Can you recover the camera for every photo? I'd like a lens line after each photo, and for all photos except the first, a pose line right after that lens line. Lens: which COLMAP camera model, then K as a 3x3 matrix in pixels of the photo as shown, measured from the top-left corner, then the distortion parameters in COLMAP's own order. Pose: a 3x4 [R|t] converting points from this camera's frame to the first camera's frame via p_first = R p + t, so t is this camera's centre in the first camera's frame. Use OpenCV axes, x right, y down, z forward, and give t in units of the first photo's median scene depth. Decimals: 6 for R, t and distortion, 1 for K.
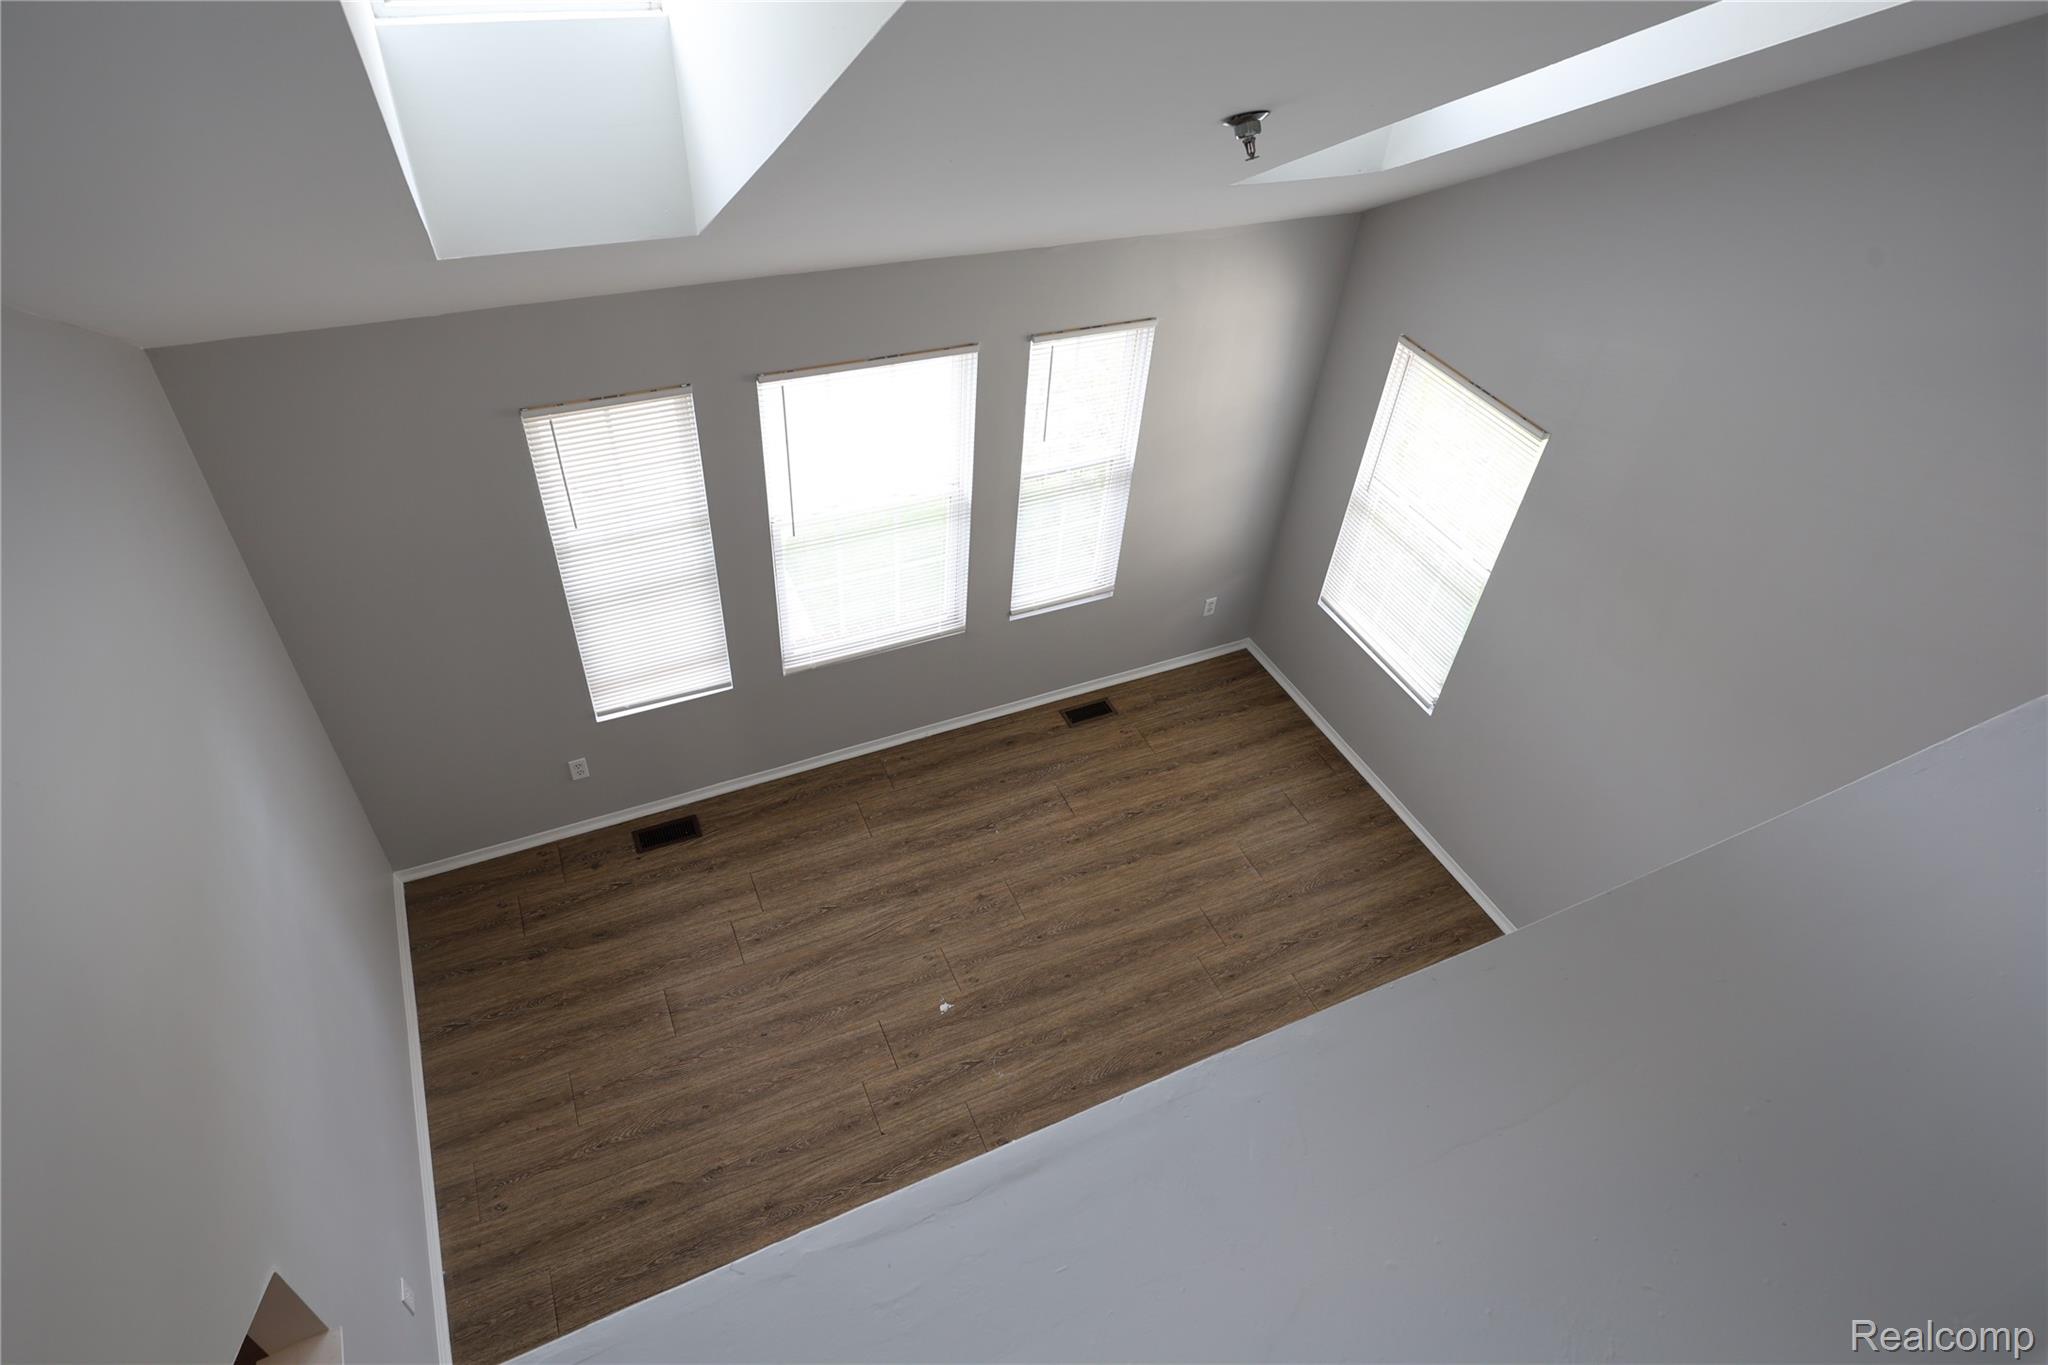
lens RADIAL K [[1137.8, 0, 1039.0], [0, 1137.8, 676.0], [0, 0, 1]] dist [0.002262, -0.000297]
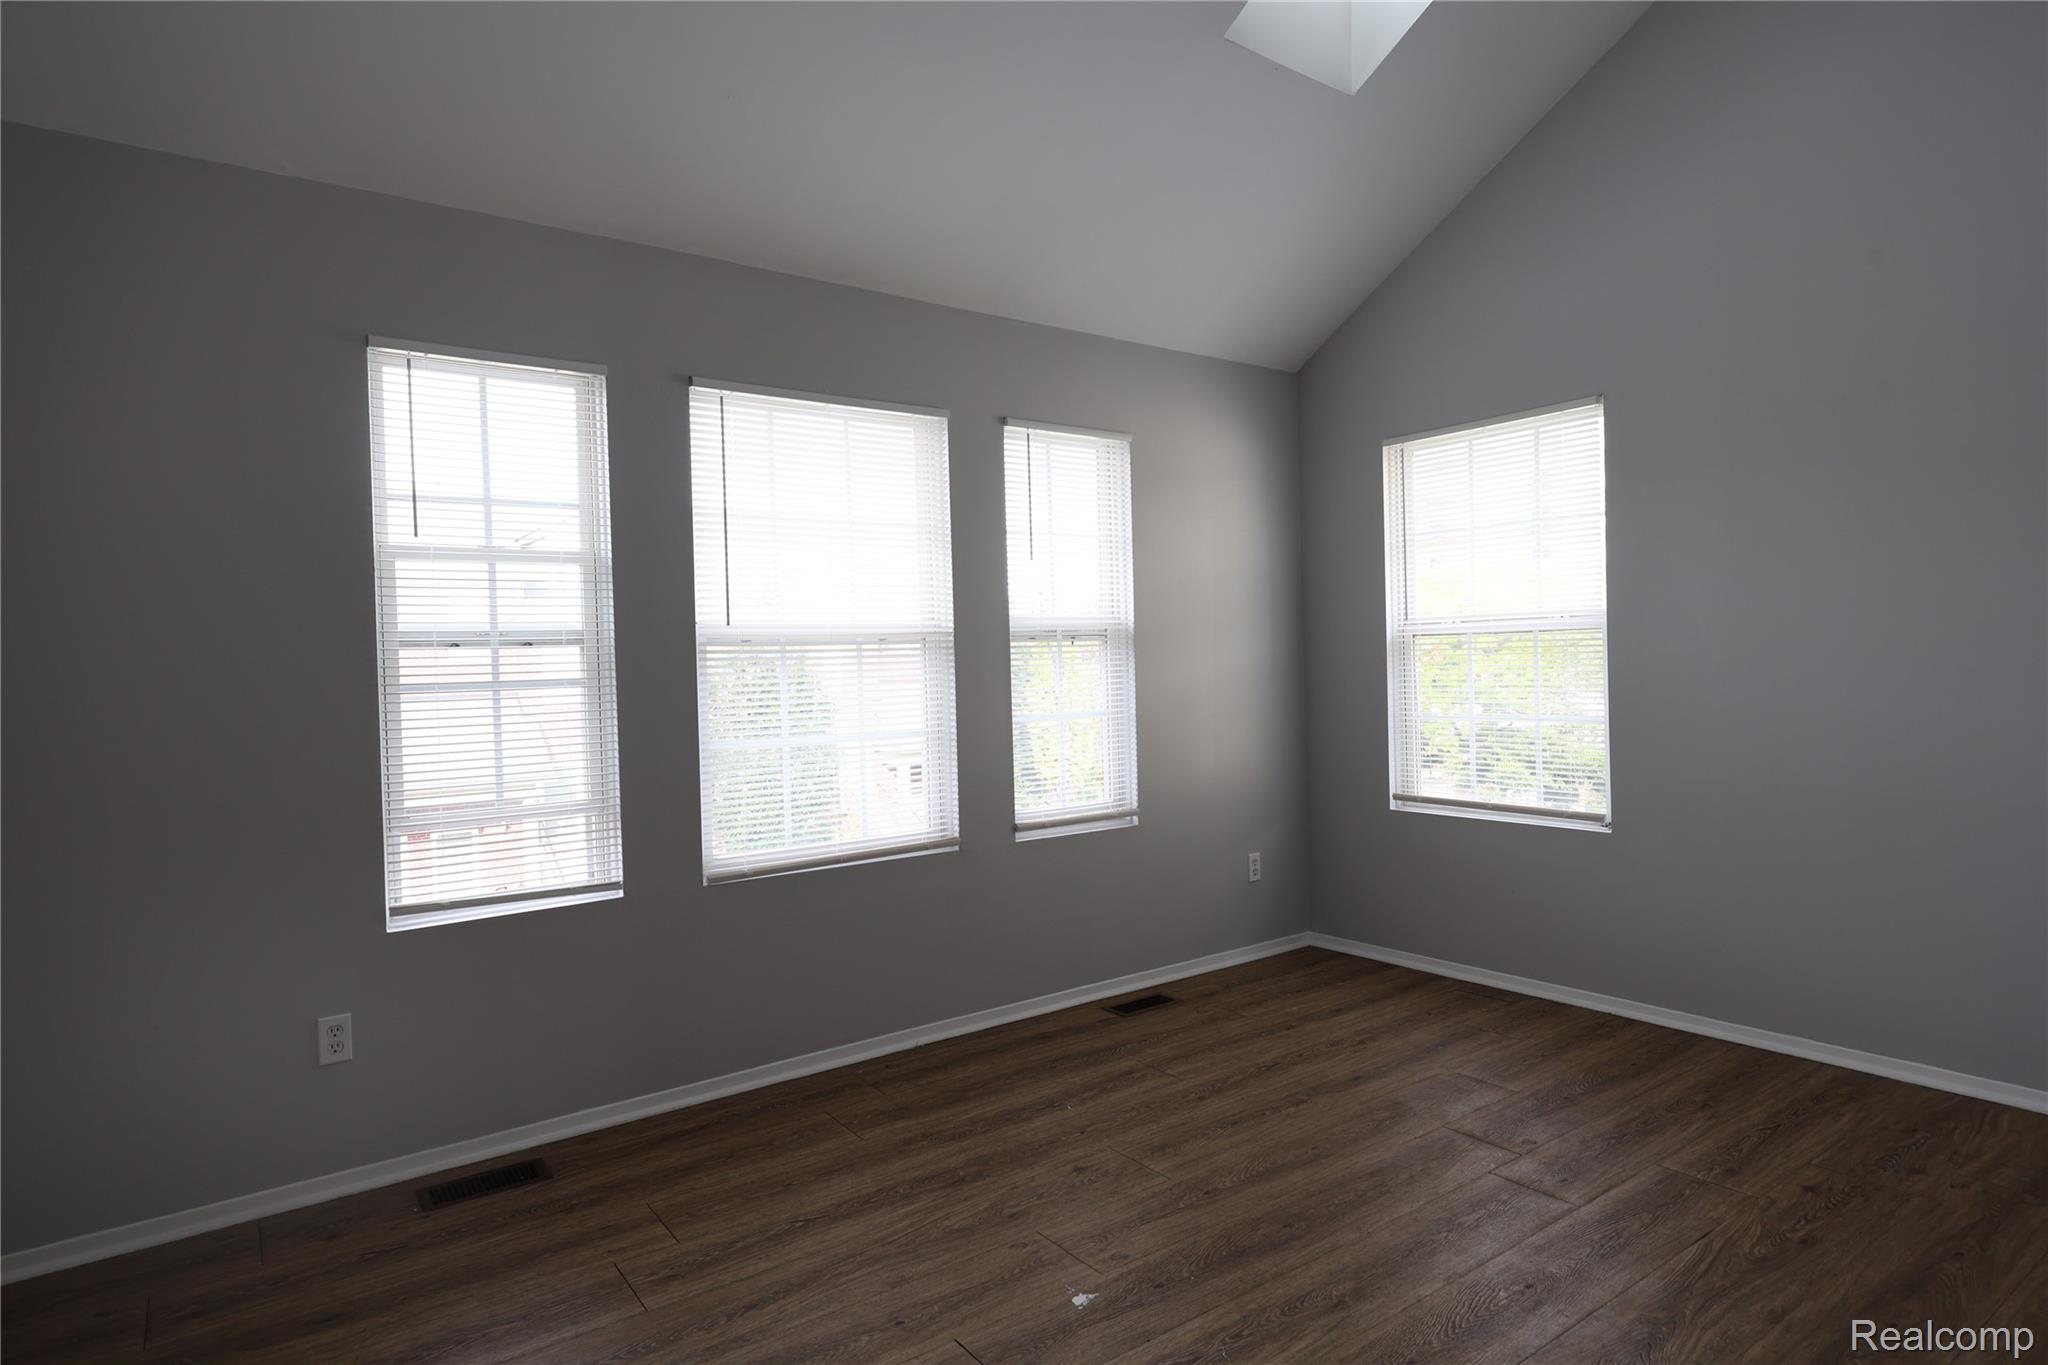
lens RADIAL K [[1137.8, 0, 1034.5], [0, 1137.8, 683.5], [0, 0, 1]] dist [0.002262, -0.000297]
pose [[0.976248, -0.108798, 0.187355, -0.152185], [0.204568, 0.747693, -0.631749, 0.367235], [-0.071351, 0.655071, 0.752191, 0.432867]]
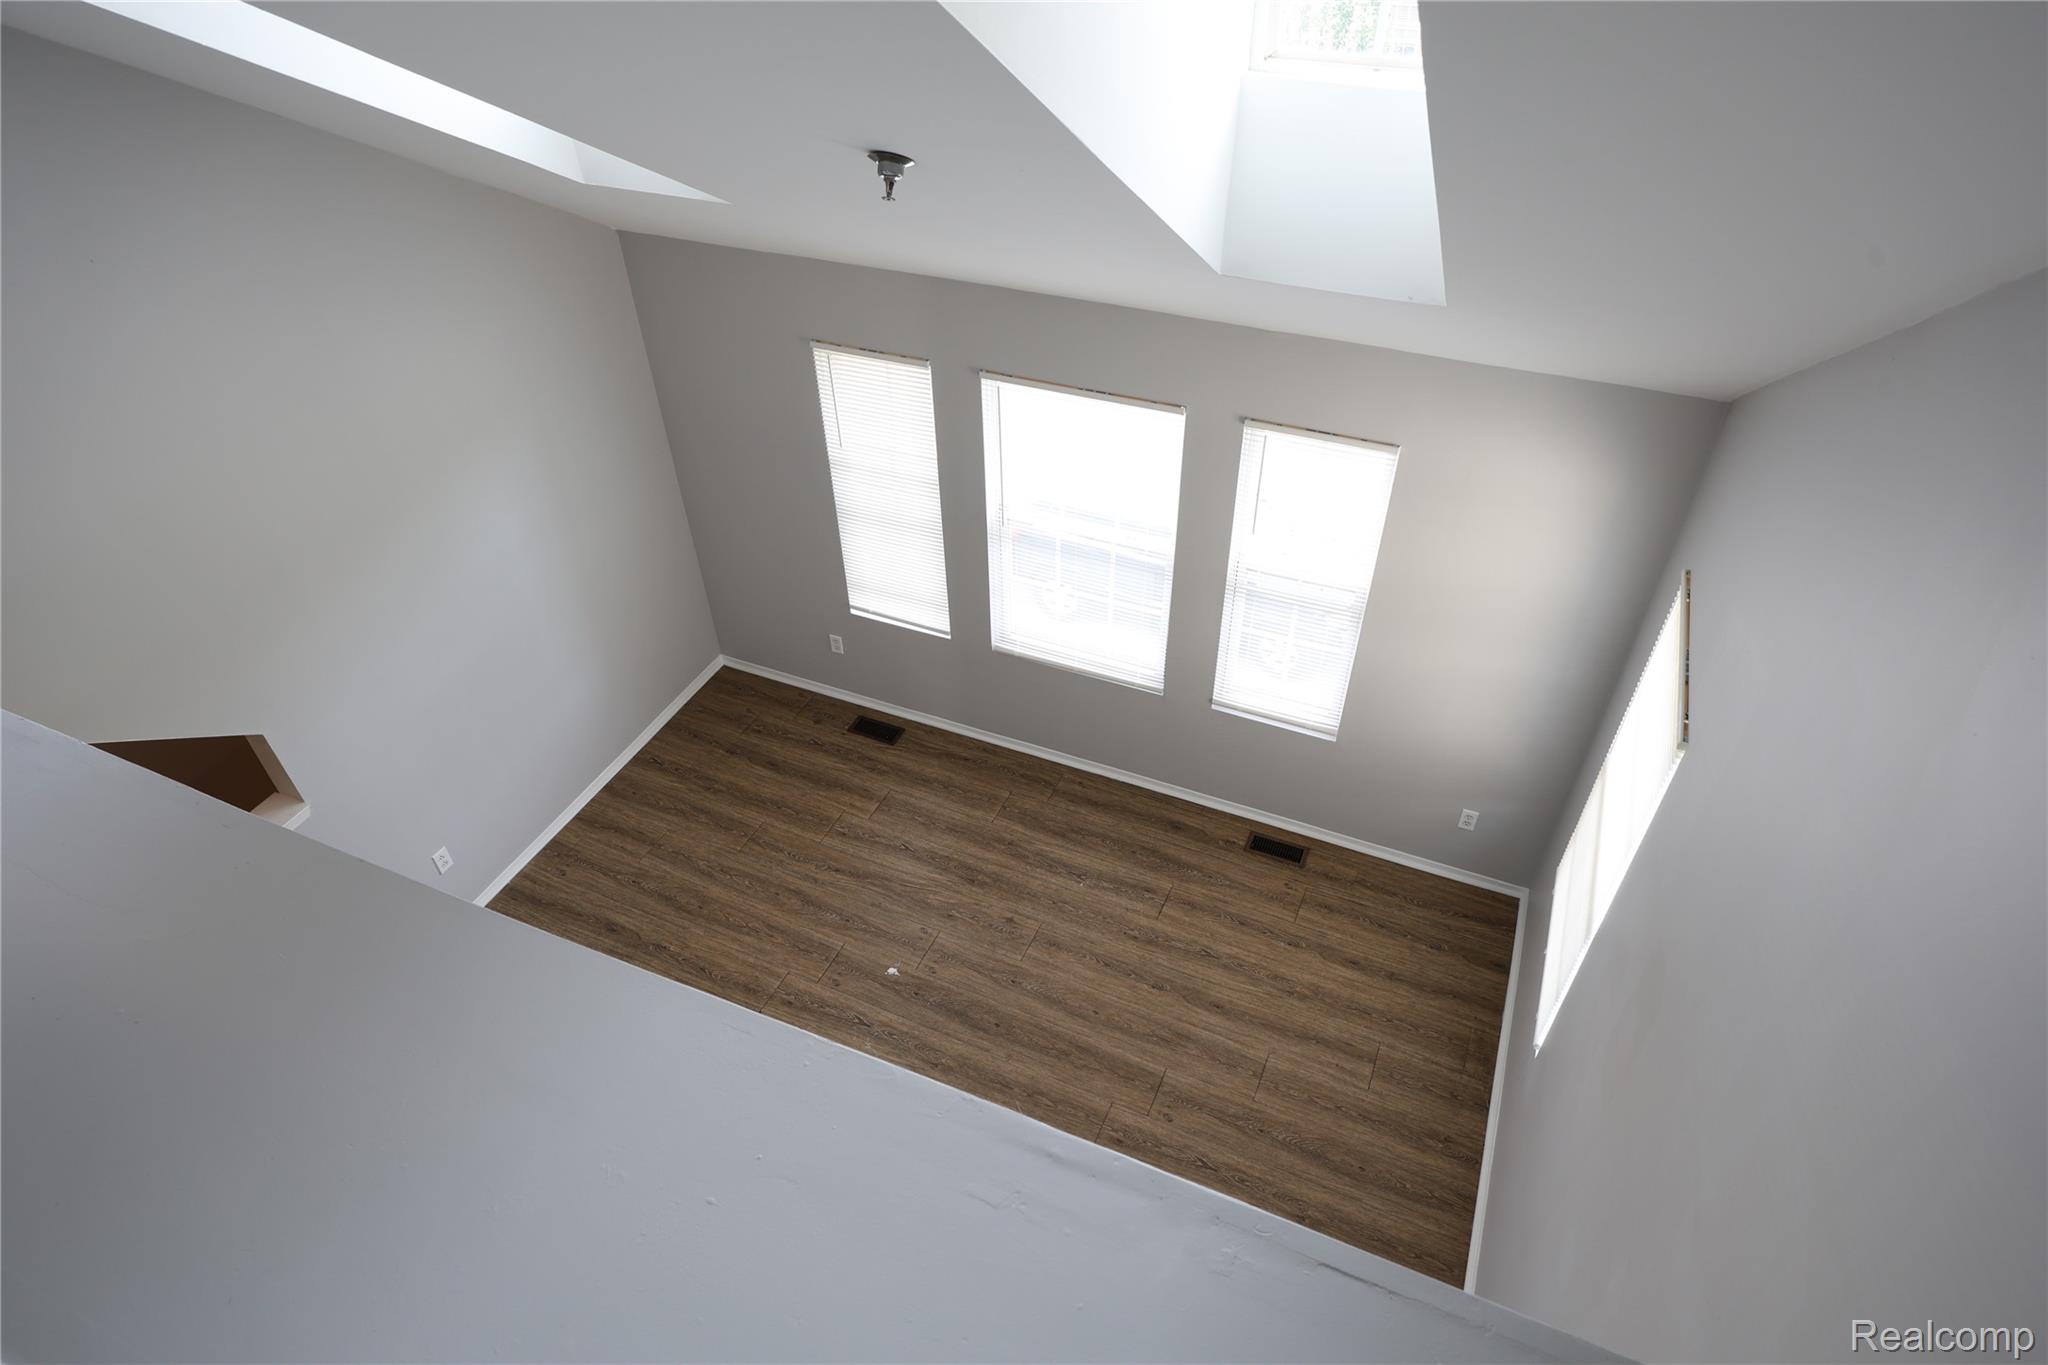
lens RADIAL K [[1137.8, 0, 1035.6], [0, 1137.8, 687.6], [0, 0, 1]] dist [0.002262, -0.000297]
pose [[0.648381, 0.427217, -0.630148, 0.519991], [-0.460049, 0.879359, 0.122812, -0.124657], [0.606594, 0.210270, 0.766701, 0.193539]]
